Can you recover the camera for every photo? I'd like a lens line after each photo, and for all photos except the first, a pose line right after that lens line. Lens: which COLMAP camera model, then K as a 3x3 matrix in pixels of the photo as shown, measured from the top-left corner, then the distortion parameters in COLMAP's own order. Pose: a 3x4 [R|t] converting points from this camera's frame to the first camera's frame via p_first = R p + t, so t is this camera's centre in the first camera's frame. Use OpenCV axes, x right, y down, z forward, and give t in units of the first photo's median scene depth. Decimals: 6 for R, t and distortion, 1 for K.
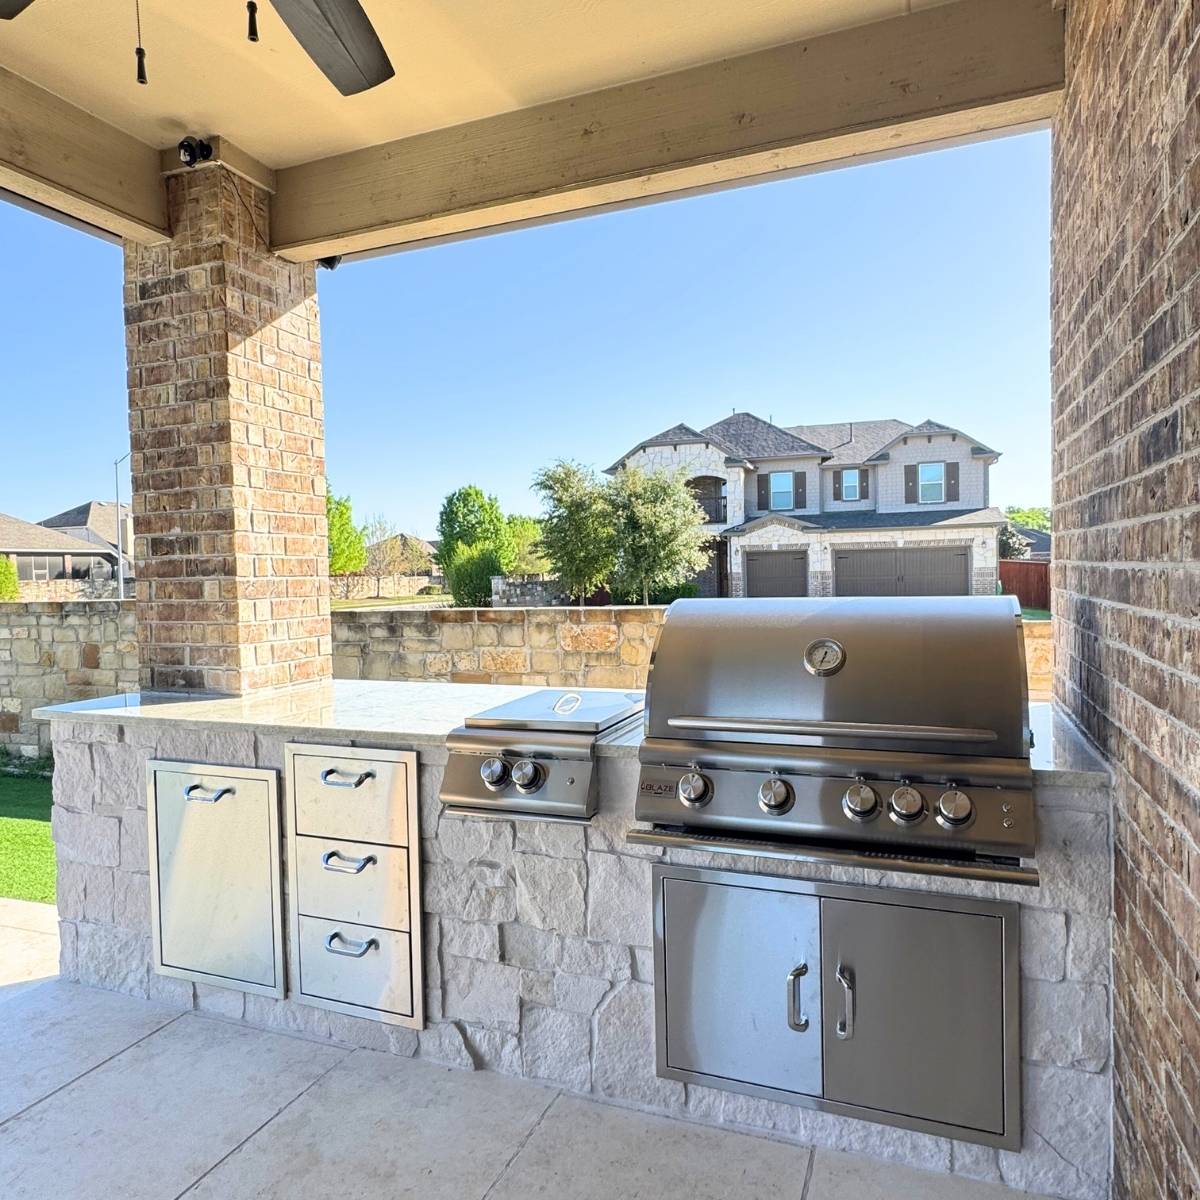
lens RADIAL K [[826.2, 0, 600.0], [0, 826.2, 600.0], [0, 0, 1]] dist [-0.004546, 0.003323]
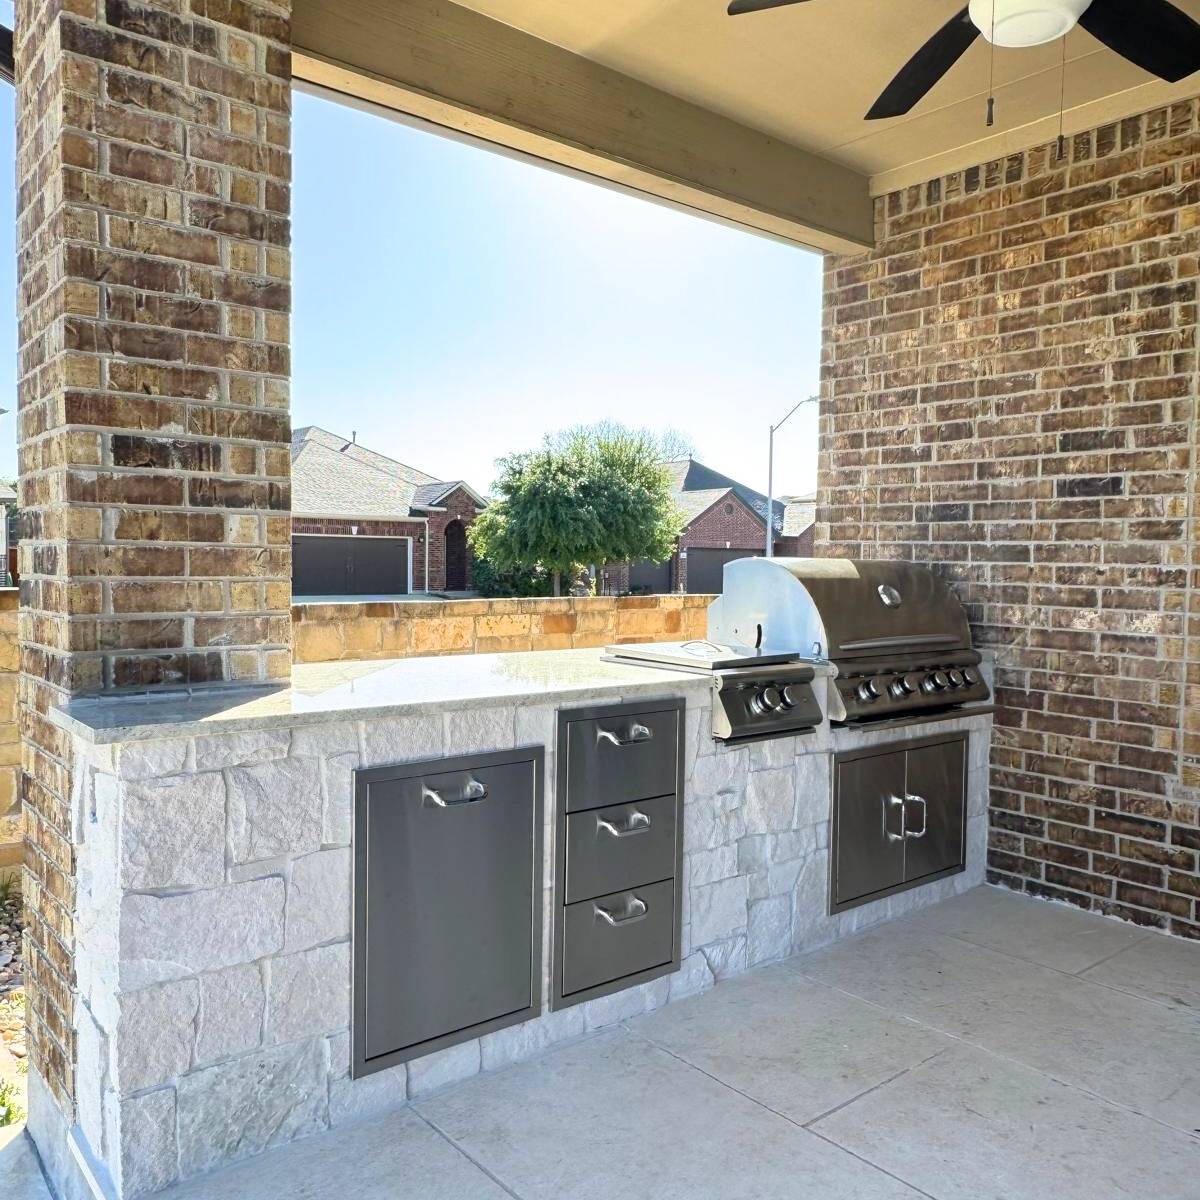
lens RADIAL K [[1024.6, 0, 600.0], [0, 1024.6, 600.0], [0, 0, 1]] dist [0.001039, 0.002306]
pose [[0.487617, -0.004978, 0.873044, -1.437763], [0.004382, 0.999985, 0.003255, 0.059312], [-0.873047, 0.002238, 0.487631, 0.485863]]
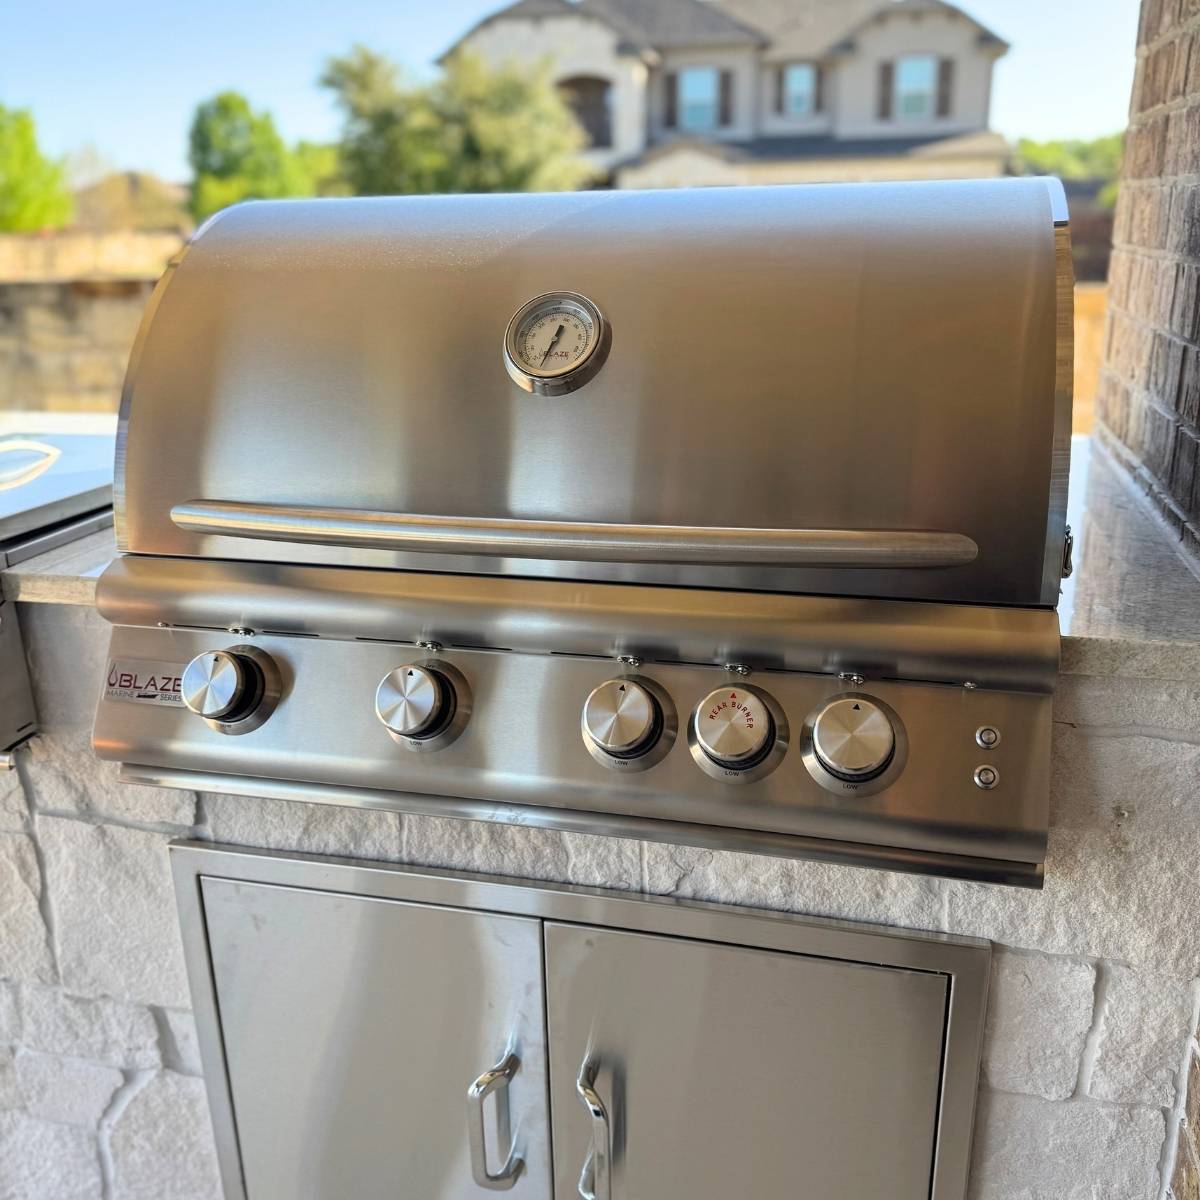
lens RADIAL K [[1184.2, 0, 565.8], [0, 1184.2, 600.4], [0, 0, 1]] dist [0.057853, -0.107654]
pose [[0.993128, -0.034922, 0.111699, 0.192432], [0.003617, 0.963144, 0.268964, 0.033759], [-0.116975, -0.266711, 0.956651, 0.408801]]
